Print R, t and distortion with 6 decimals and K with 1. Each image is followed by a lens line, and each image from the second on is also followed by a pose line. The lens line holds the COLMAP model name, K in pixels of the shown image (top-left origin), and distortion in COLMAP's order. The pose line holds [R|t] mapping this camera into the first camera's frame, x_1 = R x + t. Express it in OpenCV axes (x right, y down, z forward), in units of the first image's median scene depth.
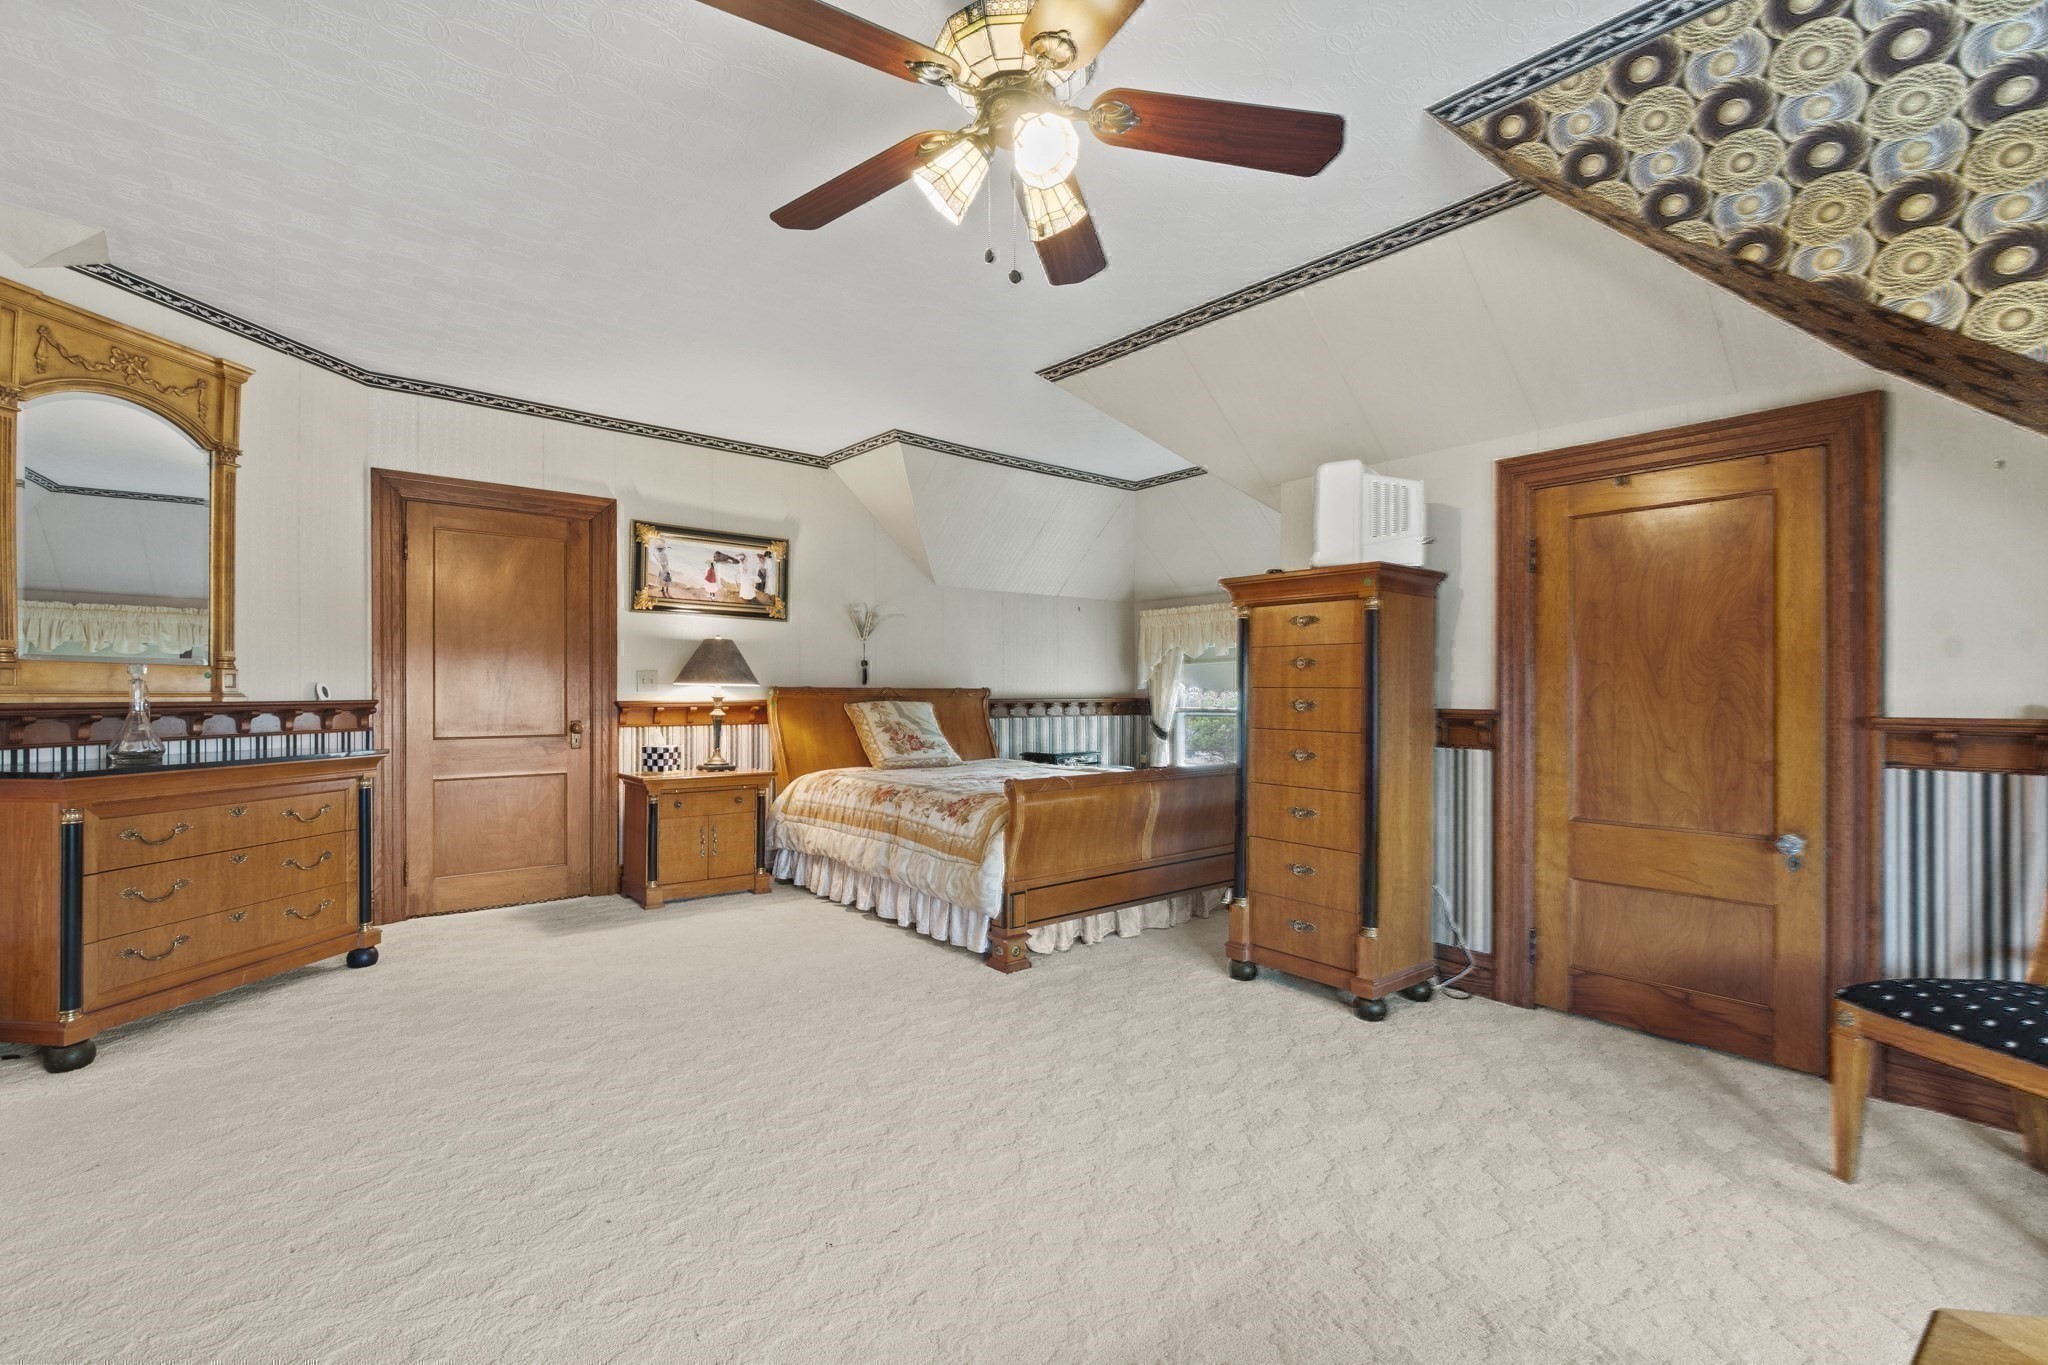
lens RADIAL K [[904.0, 0, 1005.2], [0, 904.0, 683.9], [0, 0, 1]] dist [-0.007397, 0.000746]
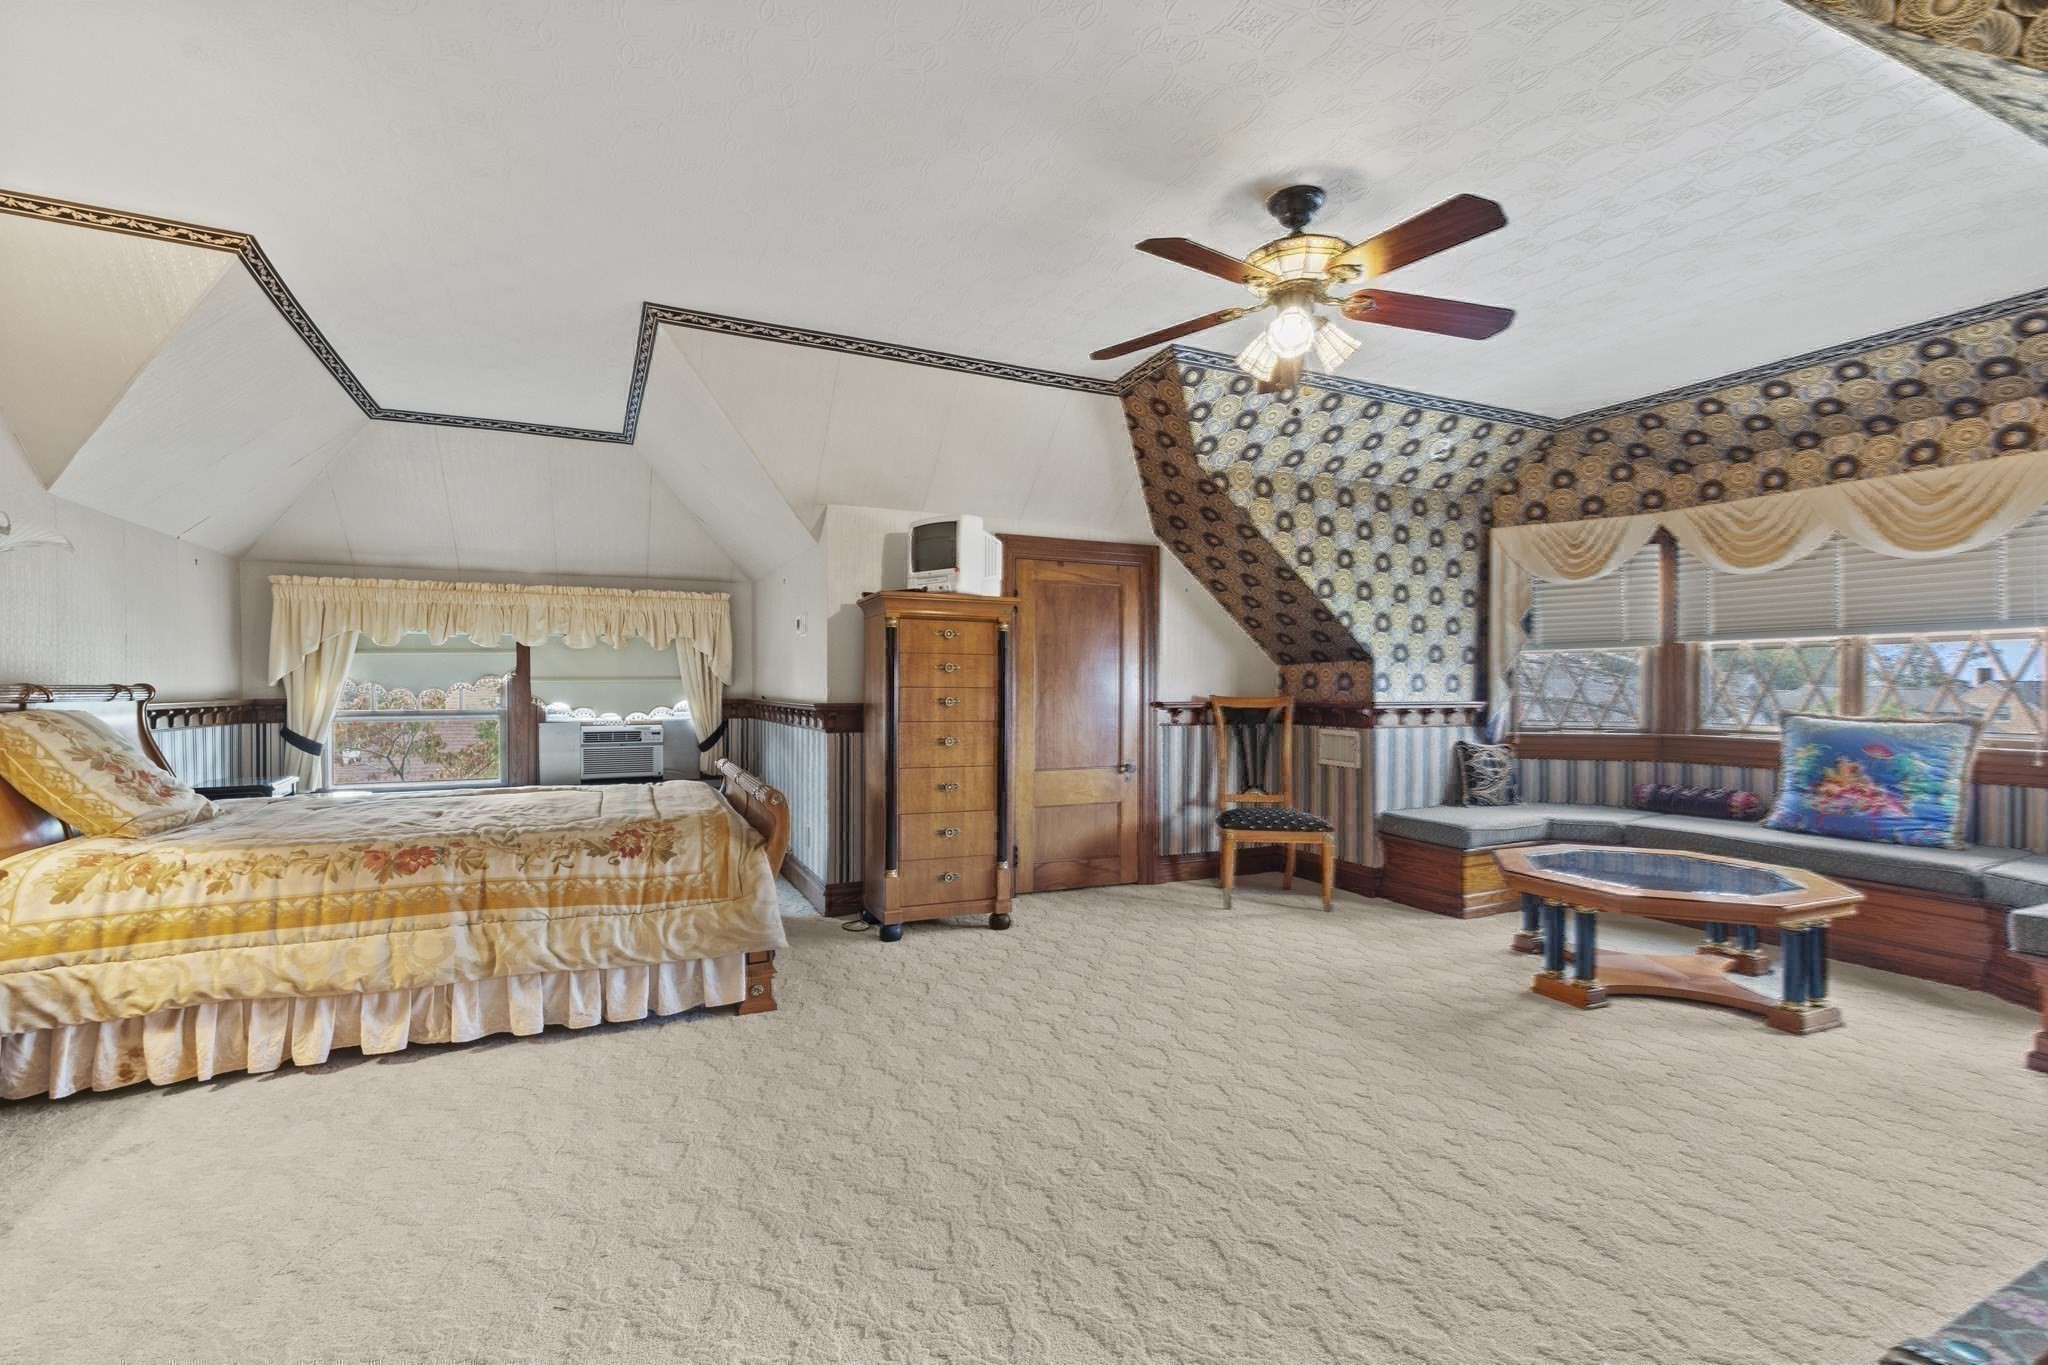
lens RADIAL K [[904.0, 0, 1001.6], [0, 904.0, 689.5], [0, 0, 1]] dist [-0.007397, 0.000746]
pose [[0.258046, -0.004221, 0.966123, -0.904366], [-0.009433, 0.999932, 0.006888, -0.002532], [-0.966087, -0.010891, 0.257989, 0.634258]]
